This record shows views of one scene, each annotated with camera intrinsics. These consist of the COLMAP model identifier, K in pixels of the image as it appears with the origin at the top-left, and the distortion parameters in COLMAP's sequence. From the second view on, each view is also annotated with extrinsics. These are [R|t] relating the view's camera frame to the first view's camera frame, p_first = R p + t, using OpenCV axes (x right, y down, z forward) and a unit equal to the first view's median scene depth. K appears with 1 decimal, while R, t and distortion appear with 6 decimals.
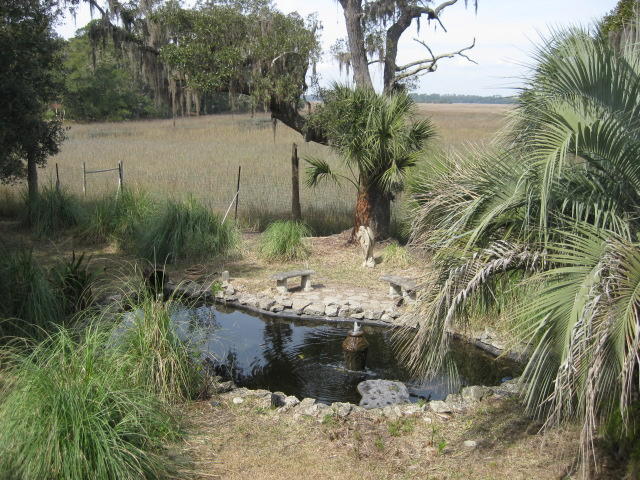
lens RADIAL K [[804.6, 0, 320.0], [0, 804.6, 240.0], [0, 0, 1]] dist [-0.132598, 0.036310]
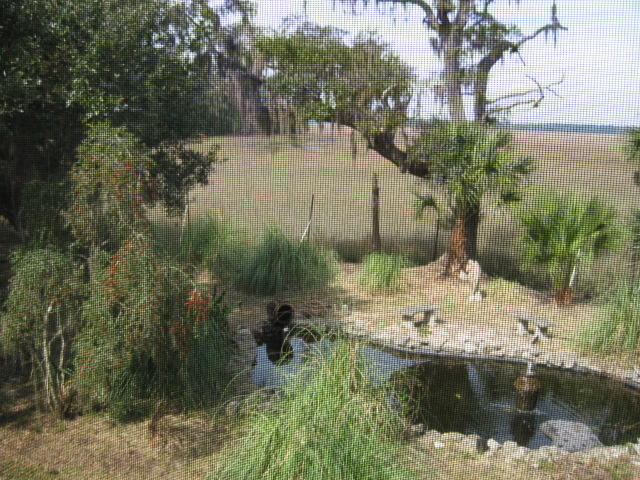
lens RADIAL K [[804.6, 0, 320.0], [0, 804.6, 240.0], [0, 0, 1]] dist [-0.132598, 0.036310]
pose [[0.999646, 0.013123, 0.023160, -0.152246], [-0.012496, 0.999558, -0.026987, -0.012657], [-0.023504, 0.026688, 0.999367, 0.009799]]
